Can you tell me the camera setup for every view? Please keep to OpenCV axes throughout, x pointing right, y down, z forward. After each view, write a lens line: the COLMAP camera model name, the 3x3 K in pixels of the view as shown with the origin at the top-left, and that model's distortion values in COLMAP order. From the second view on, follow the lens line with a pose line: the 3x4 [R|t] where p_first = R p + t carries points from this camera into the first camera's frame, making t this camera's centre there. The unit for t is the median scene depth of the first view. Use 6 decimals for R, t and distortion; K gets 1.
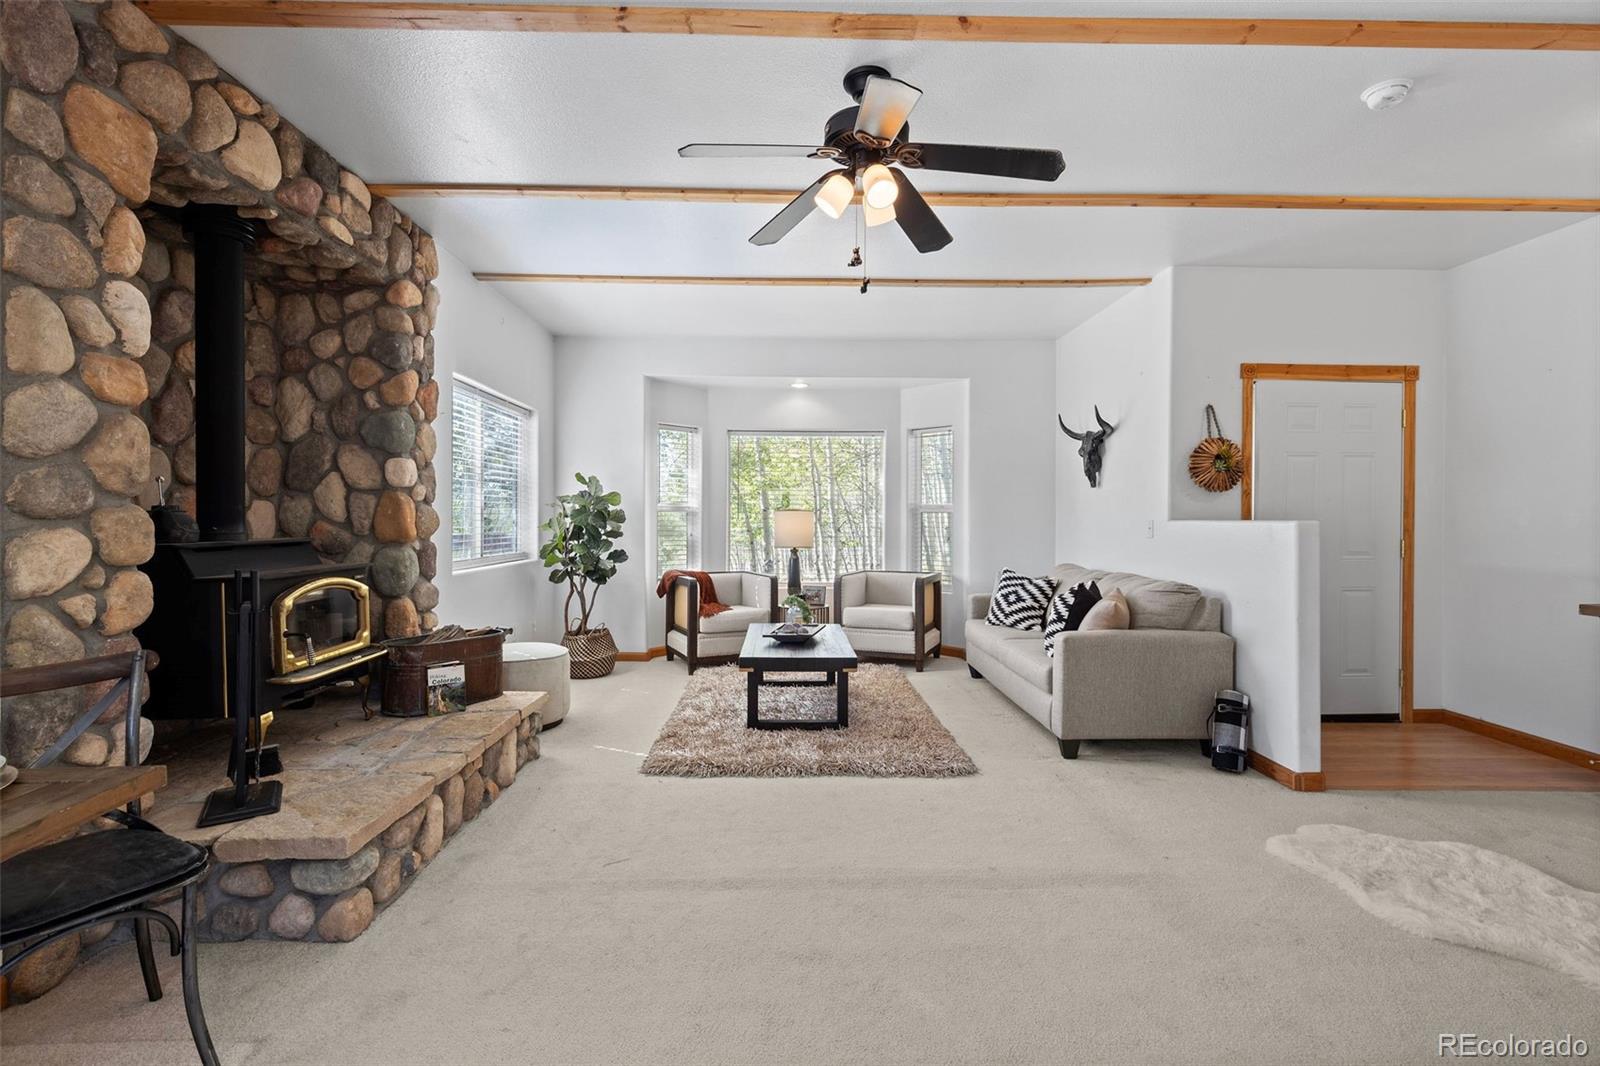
lens RADIAL K [[723.9, 0, 800.6], [0, 723.9, 522.0], [0, 0, 1]] dist [0.008509, 0.000089]
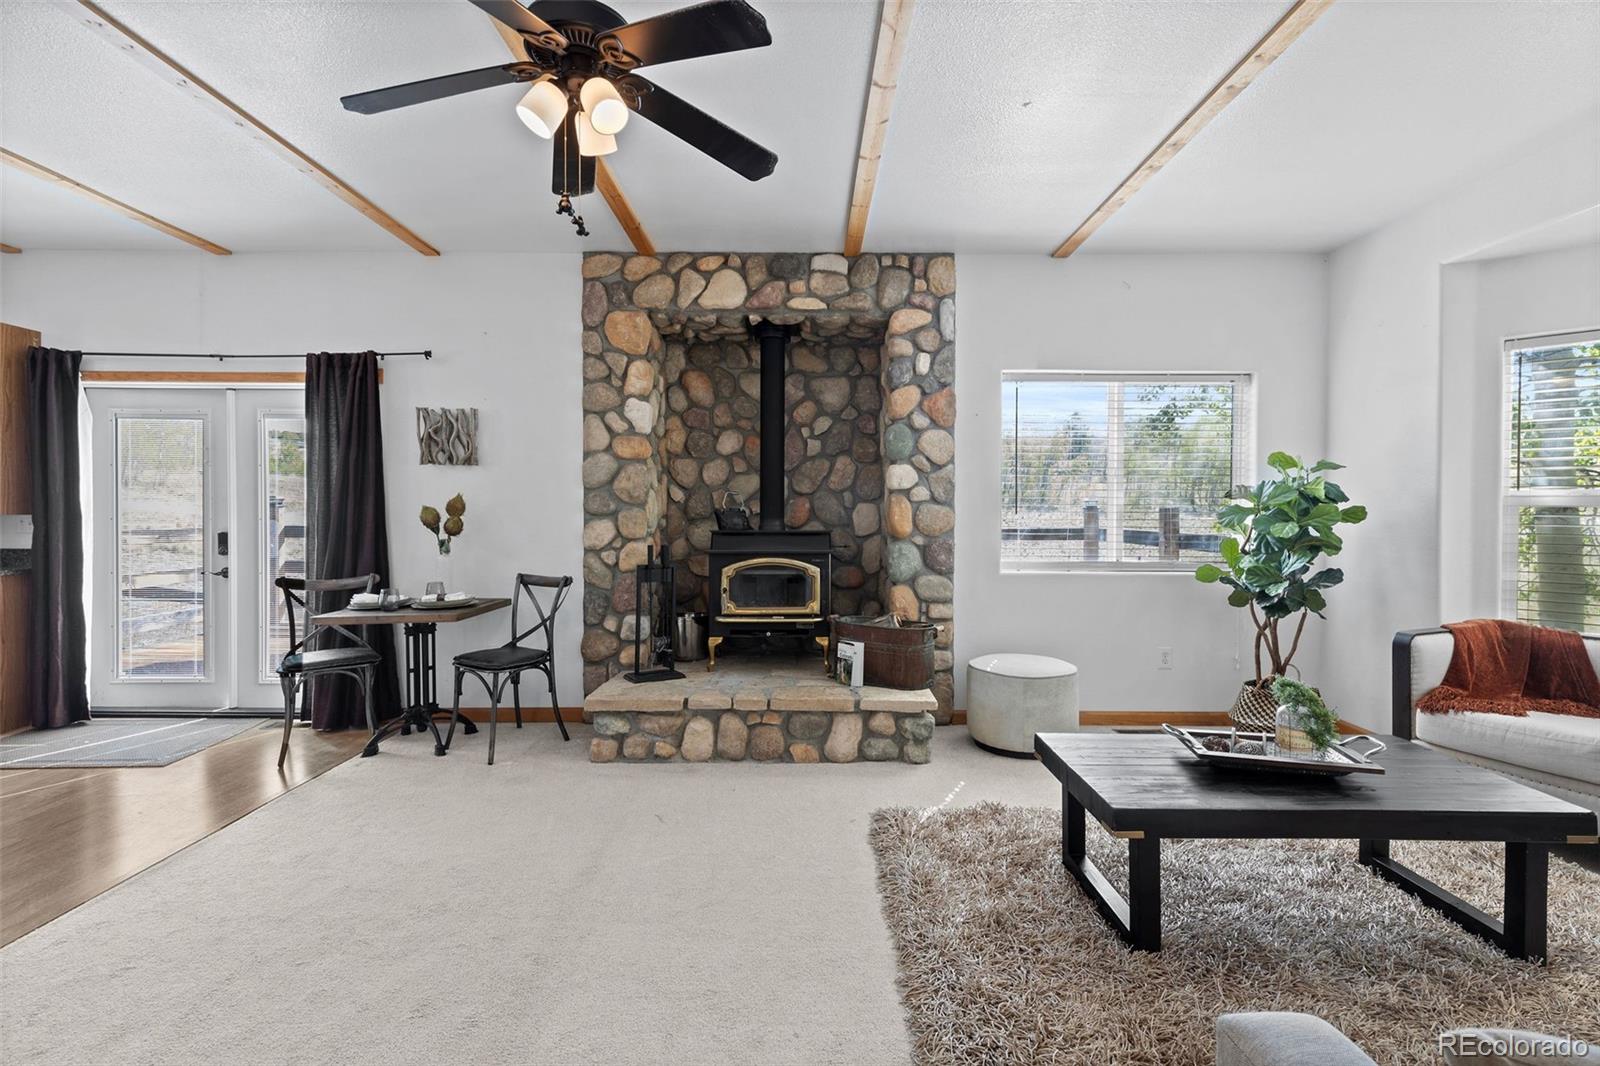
lens RADIAL K [[723.9, 0, 800.6], [0, 723.9, 522.0], [0, 0, 1]] dist [0.008509, 0.000089]
pose [[-0.025724, 0.009047, -0.999628, 0.617972], [-0.009823, 0.999908, 0.009302, -0.005554], [0.999621, 0.010058, -0.025633, 0.882966]]
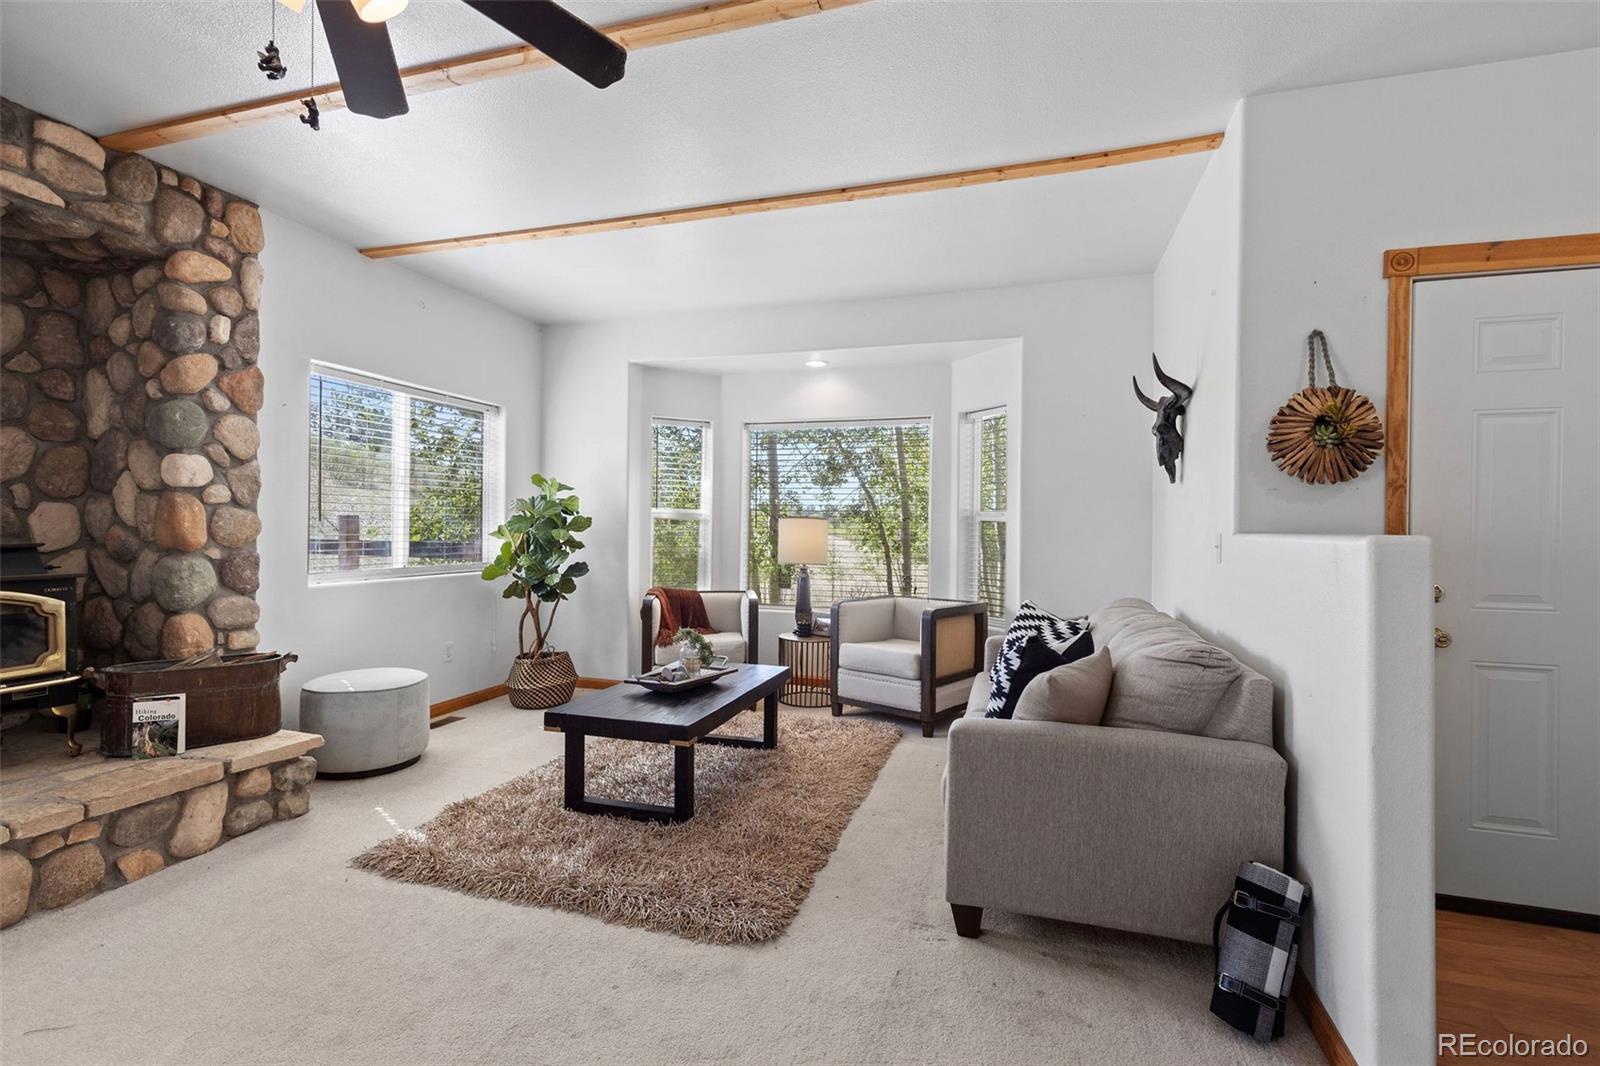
lens RADIAL K [[729.2, 0, 801.5], [0, 729.2, 528.0], [0, 0, 1]] dist [0.005796, 0.000269]
pose [[0.948012, 0.006872, -0.318162, 0.443311], [-0.009071, 0.999944, -0.005430, -0.000710], [0.318107, 0.008034, 0.948021, 0.403468]]
